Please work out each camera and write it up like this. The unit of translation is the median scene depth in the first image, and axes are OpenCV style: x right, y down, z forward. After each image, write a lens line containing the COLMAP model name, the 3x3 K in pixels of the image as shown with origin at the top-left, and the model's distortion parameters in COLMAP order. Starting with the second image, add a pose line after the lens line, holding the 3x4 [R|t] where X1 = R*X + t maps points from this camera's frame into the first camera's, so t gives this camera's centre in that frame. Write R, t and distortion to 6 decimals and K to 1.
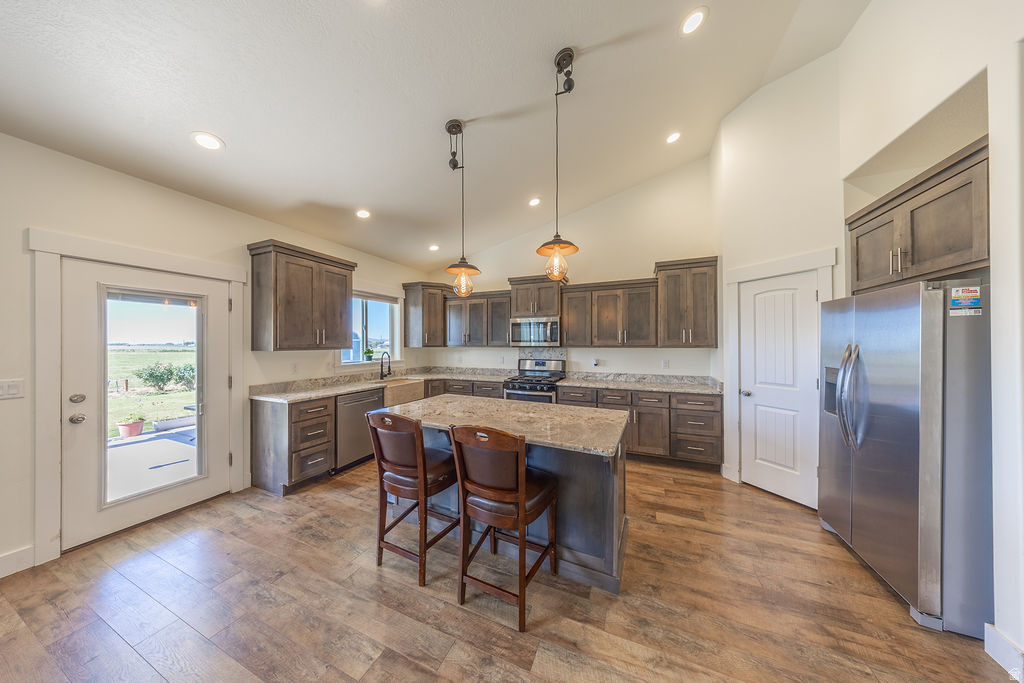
lens RADIAL K [[299.1, 0, 508.5], [0, 299.1, 343.0], [0, 0, 1]] dist [-0.003261, 0.000813]
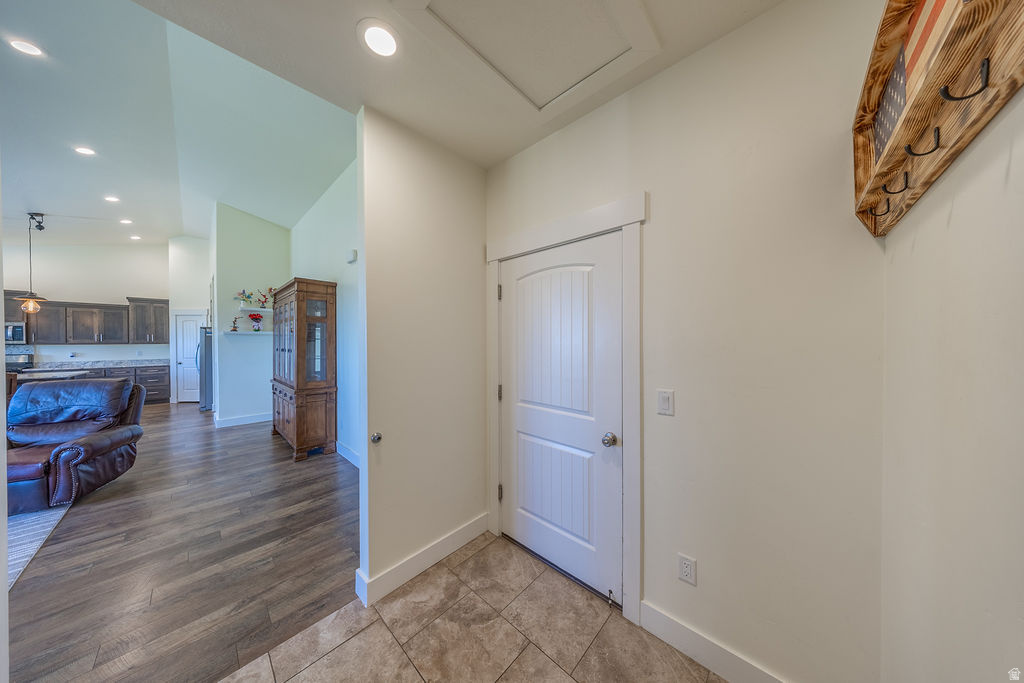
lens RADIAL K [[299.1, 0, 511.6], [0, 299.1, 344.7], [0, 0, 1]] dist [-0.003261, 0.000813]
pose [[0.341933, -0.010294, 0.939668, -0.389616], [-0.002402, 0.999927, 0.011828, -0.007985], [-0.939721, -0.006302, 0.341884, -1.724687]]
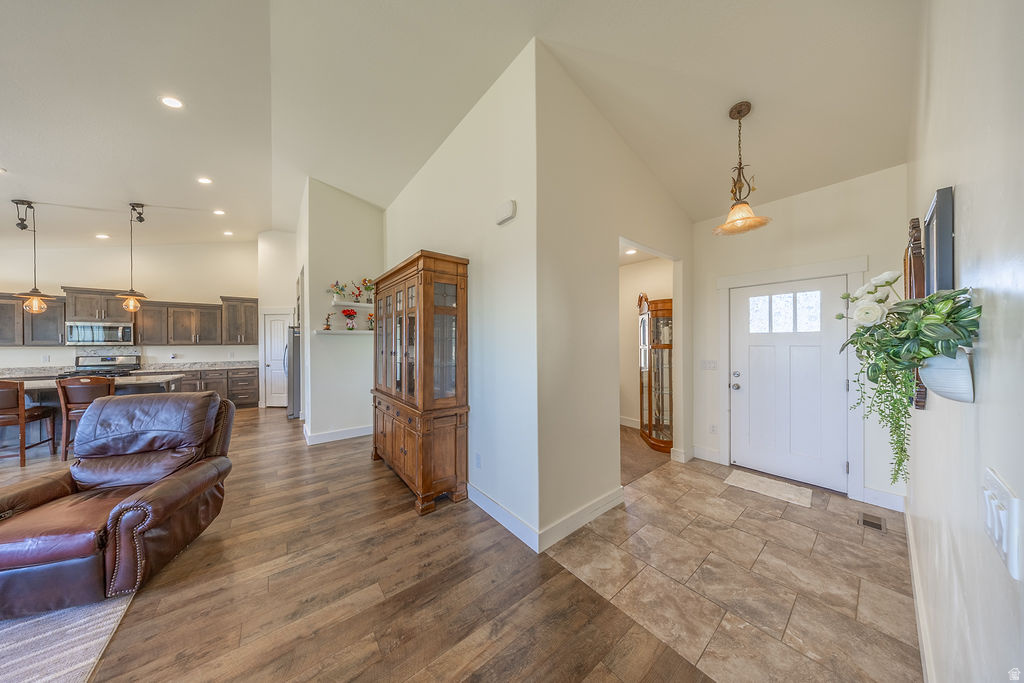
lens RADIAL K [[299.1, 0, 512.1], [0, 299.1, 343.2], [0, 0, 1]] dist [-0.003261, 0.000813]
pose [[0.473227, -0.003361, 0.880934, -0.224277], [-0.000820, 0.999991, 0.004255, -0.005000], [-0.880940, -0.002736, 0.473220, -1.257285]]
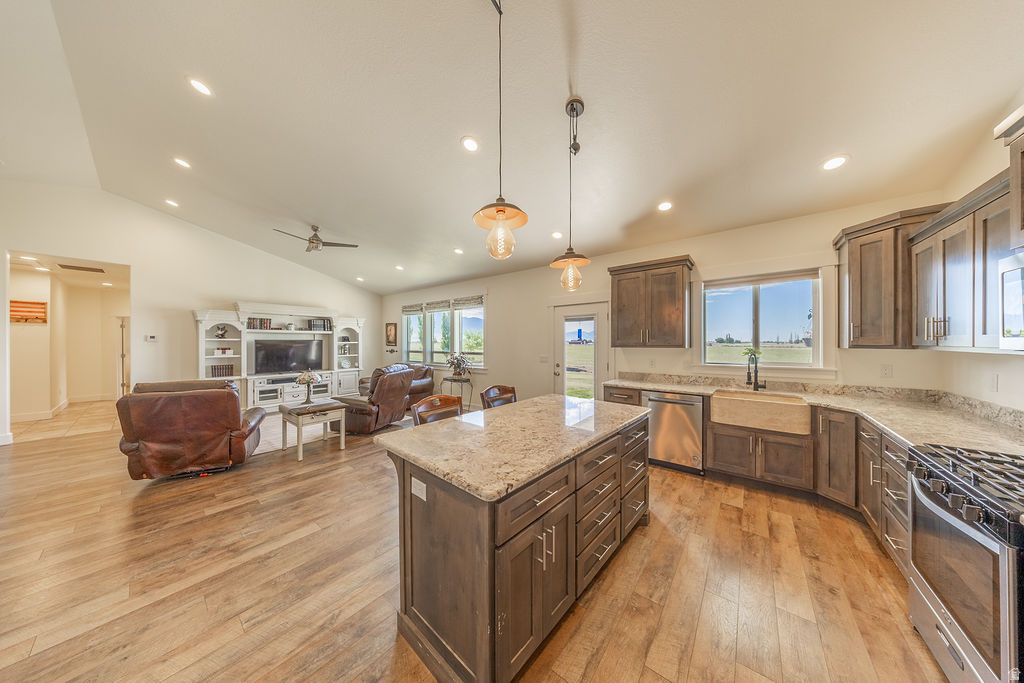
lens RADIAL K [[299.1, 0, 516.4], [0, 299.1, 343.1], [0, 0, 1]] dist [-0.003261, 0.000813]
pose [[-0.265565, 0.004268, -0.964083, 0.495722], [0.004247, 0.999986, 0.003257, 0.000200], [0.964084, -0.003229, -0.265580, 0.696673]]
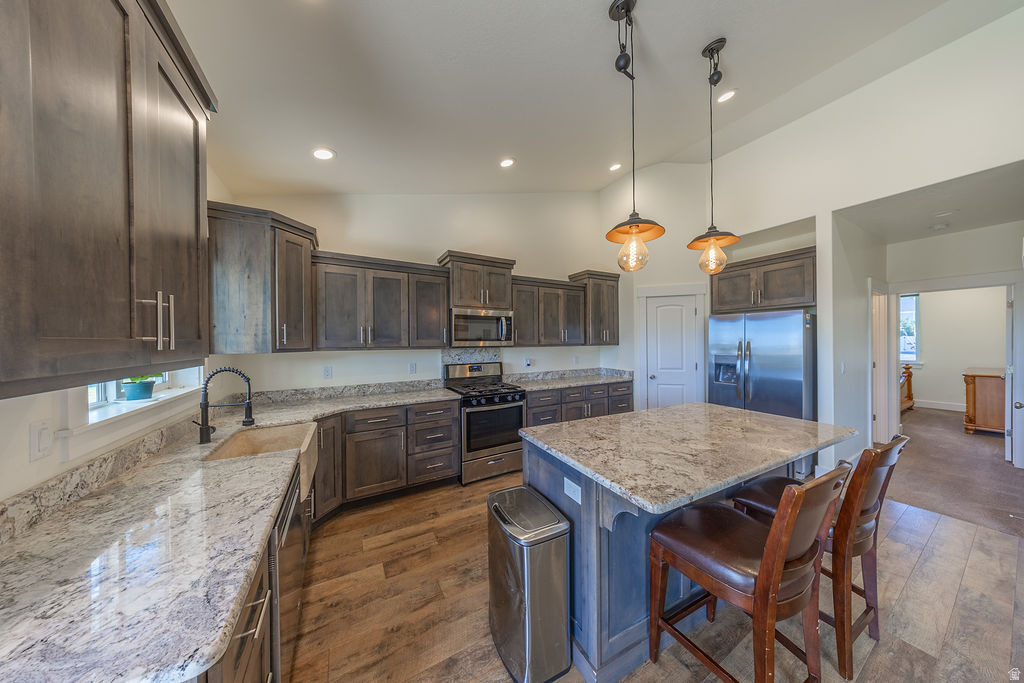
lens RADIAL K [[299.1, 0, 513.7], [0, 299.1, 343.6], [0, 0, 1]] dist [-0.003261, 0.000813]
pose [[0.602379, -0.008853, 0.798161, -0.547616], [0.007712, 0.999956, 0.005271, -0.000422], [-0.798173, 0.002981, 0.602421, 0.522795]]
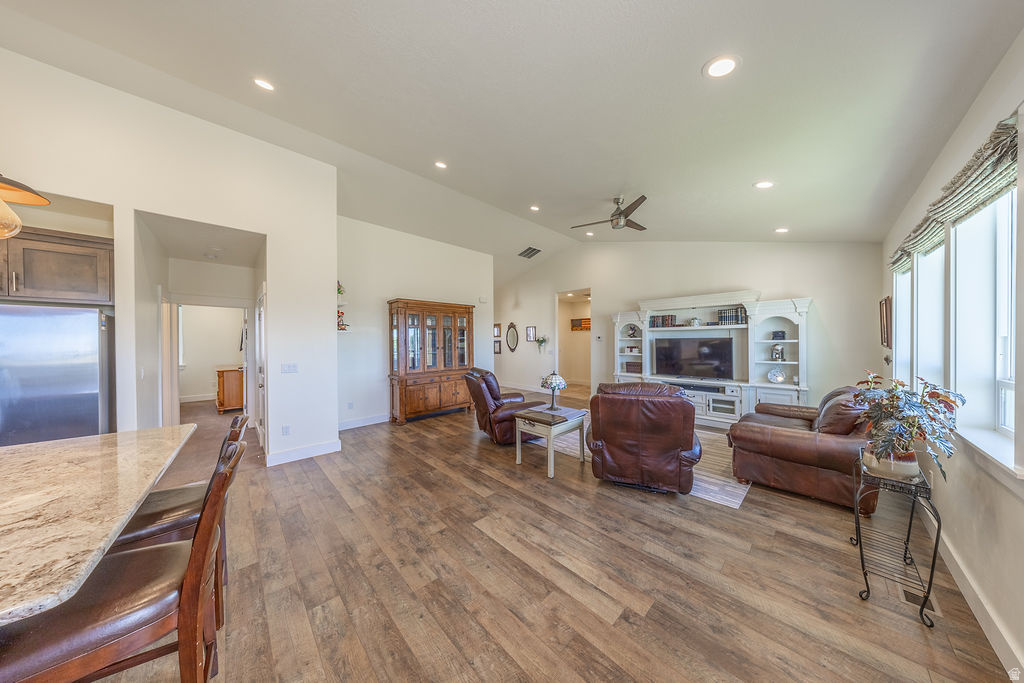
lens RADIAL K [[299.1, 0, 508.2], [0, 299.1, 344.2], [0, 0, 1]] dist [-0.003261, 0.000813]
pose [[-0.914946, 0.001661, 0.403572, -0.573440], [0.004091, 0.999978, 0.005159, -0.000005], [-0.403555, 0.006371, -0.914933, 0.631114]]
